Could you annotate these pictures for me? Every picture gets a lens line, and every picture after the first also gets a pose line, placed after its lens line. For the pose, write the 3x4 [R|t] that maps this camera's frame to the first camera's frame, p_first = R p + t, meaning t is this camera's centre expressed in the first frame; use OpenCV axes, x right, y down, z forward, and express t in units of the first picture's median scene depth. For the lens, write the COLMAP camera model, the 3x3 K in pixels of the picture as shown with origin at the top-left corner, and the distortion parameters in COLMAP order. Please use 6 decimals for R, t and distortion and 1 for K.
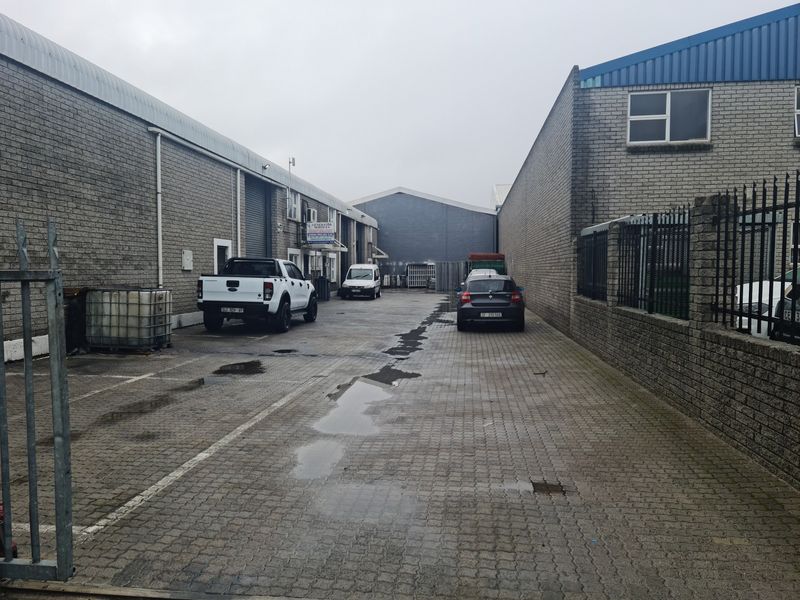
lens RADIAL K [[638.2, 0, 399.9], [0, 638.2, 299.7], [0, 0, 1]] dist [0.099765, -0.093720]
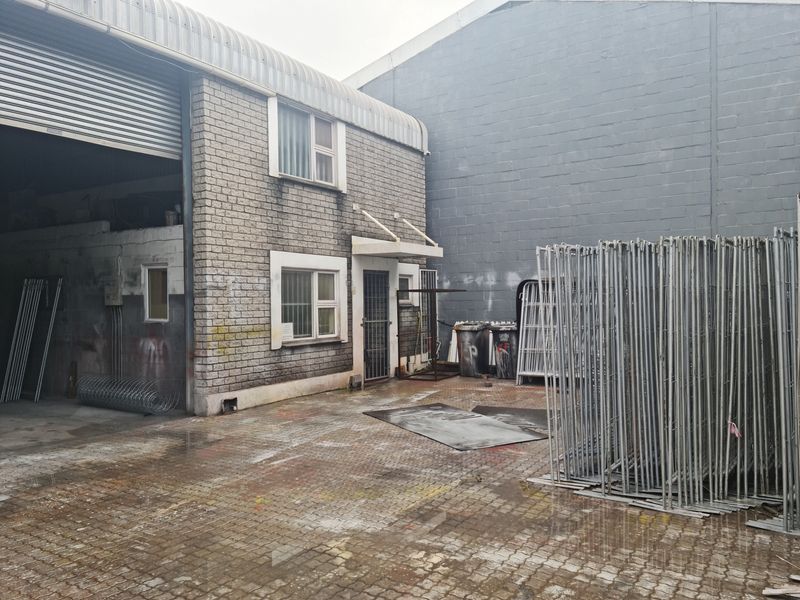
lens RADIAL K [[638.2, 0, 401.2], [0, 638.2, 306.7], [0, 0, 1]] dist [0.099765, -0.093720]
pose [[0.883021, 0.004313, -0.469314, 0.076564], [-0.028261, 0.998632, -0.043995, -0.029940], [0.468483, 0.052112, 0.881934, 0.689688]]
